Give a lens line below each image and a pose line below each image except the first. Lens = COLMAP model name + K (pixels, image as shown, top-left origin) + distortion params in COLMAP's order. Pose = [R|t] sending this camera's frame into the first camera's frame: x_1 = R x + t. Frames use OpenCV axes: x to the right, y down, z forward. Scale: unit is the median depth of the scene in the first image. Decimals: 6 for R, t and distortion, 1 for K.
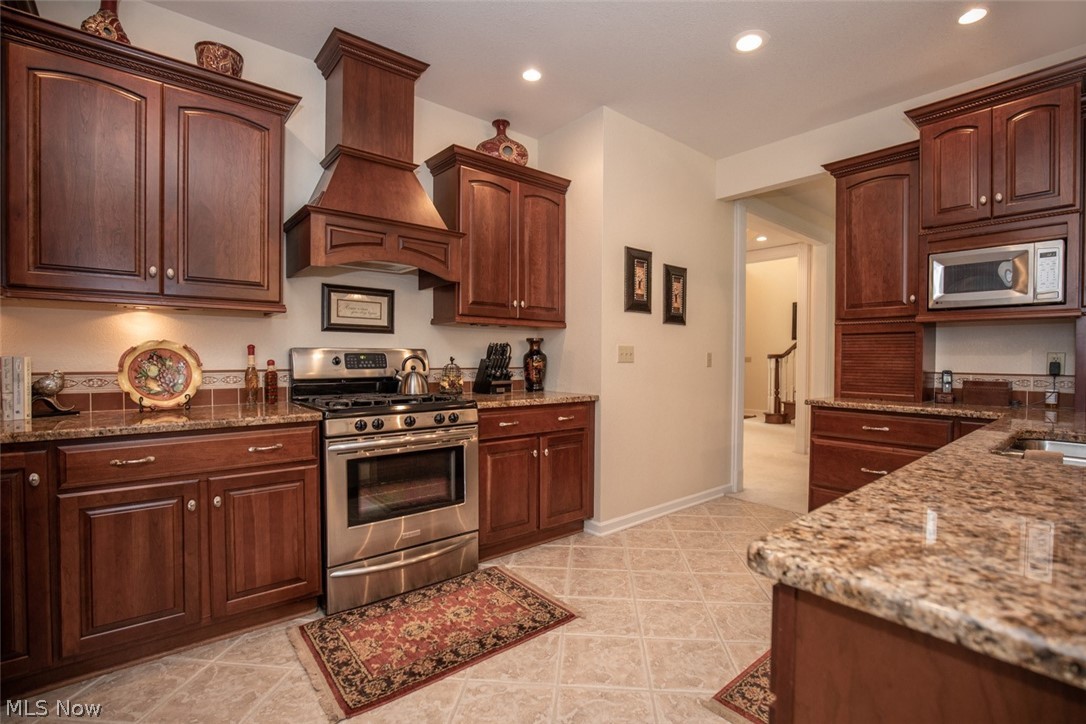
lens RADIAL K [[489.1, 0, 543.0], [0, 489.1, 362.0], [0, 0, 1]] dist [-0.001504, -0.000123]
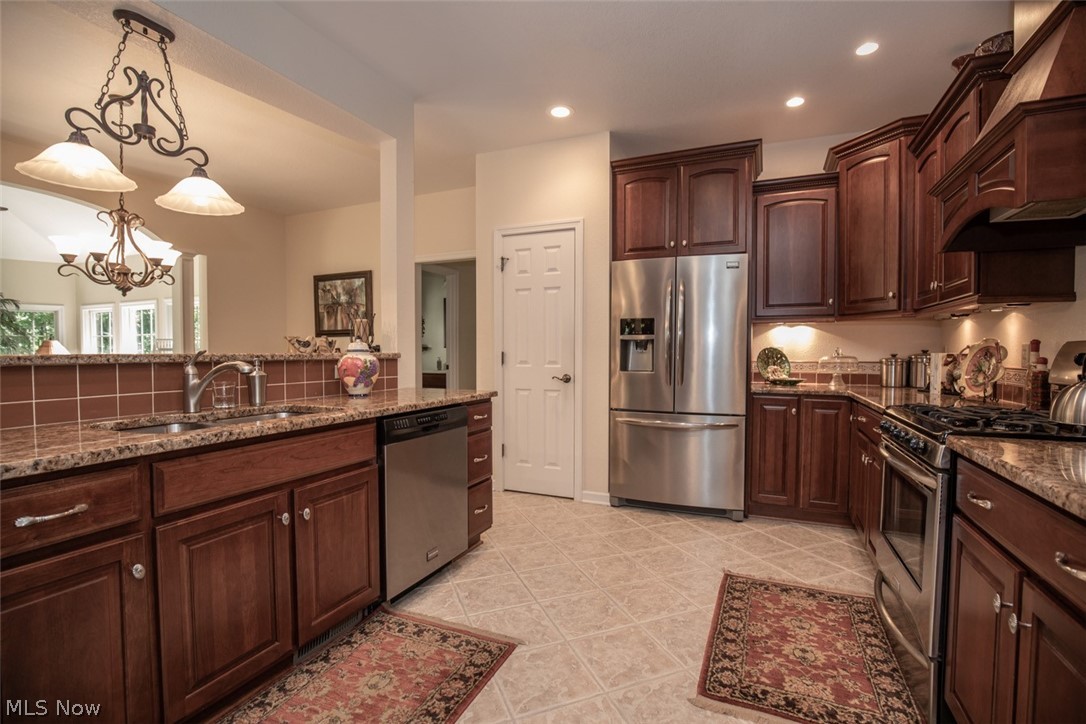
lens RADIAL K [[489.1, 0, 543.0], [0, 489.1, 362.0], [0, 0, 1]] dist [-0.001504, -0.000123]
pose [[-0.891762, -0.004421, -0.452483, 0.696132], [-0.018715, 0.999457, 0.027118, 0.001477], [0.452117, 0.032651, -0.891361, 1.740682]]
